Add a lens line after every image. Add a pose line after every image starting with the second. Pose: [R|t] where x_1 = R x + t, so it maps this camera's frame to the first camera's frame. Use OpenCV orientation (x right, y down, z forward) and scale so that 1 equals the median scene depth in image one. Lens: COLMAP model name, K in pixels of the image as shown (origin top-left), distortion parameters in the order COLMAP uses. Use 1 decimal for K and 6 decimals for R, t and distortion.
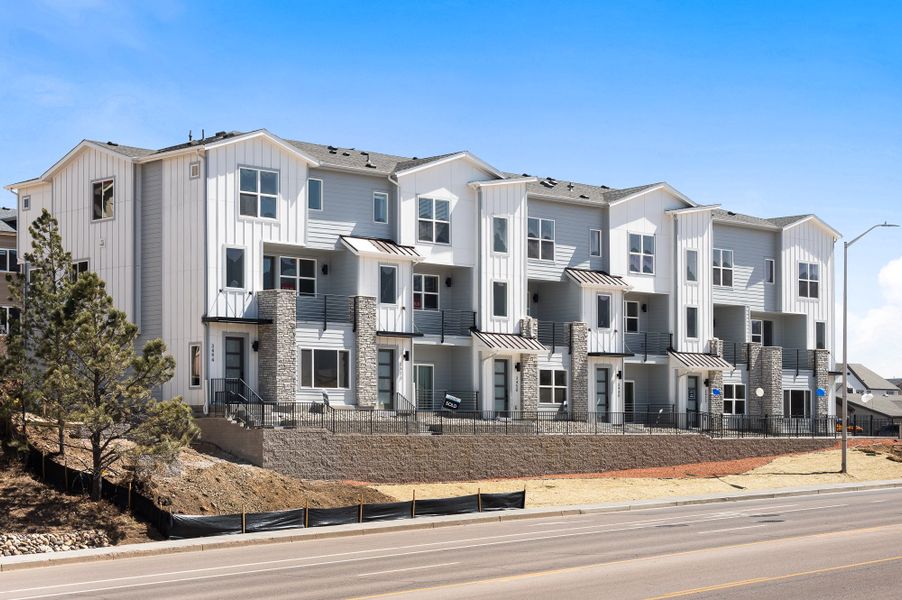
lens RADIAL K [[1373.2, 0, 451.0], [0, 1373.2, 300.0], [0, 0, 1]] dist [-0.022902, -0.086234]
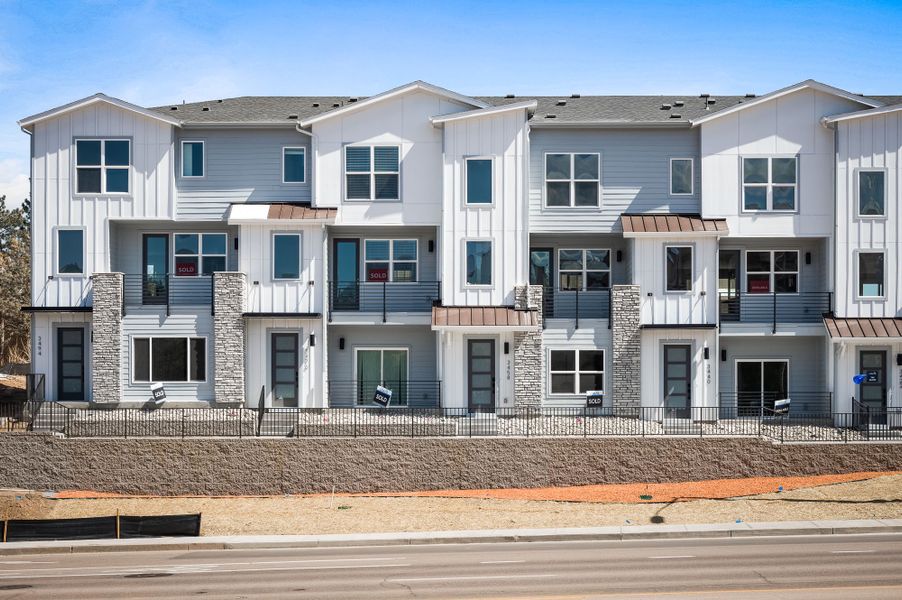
lens RADIAL K [[1373.2, 0, 451.0], [0, 1373.2, 300.0], [0, 0, 1]] dist [-0.022902, -0.086234]
pose [[0.793429, -0.048305, -0.606743, 0.517236], [0.058275, 0.998295, -0.003273, 0.023100], [0.605867, -0.032762, 0.794891, 0.378116]]
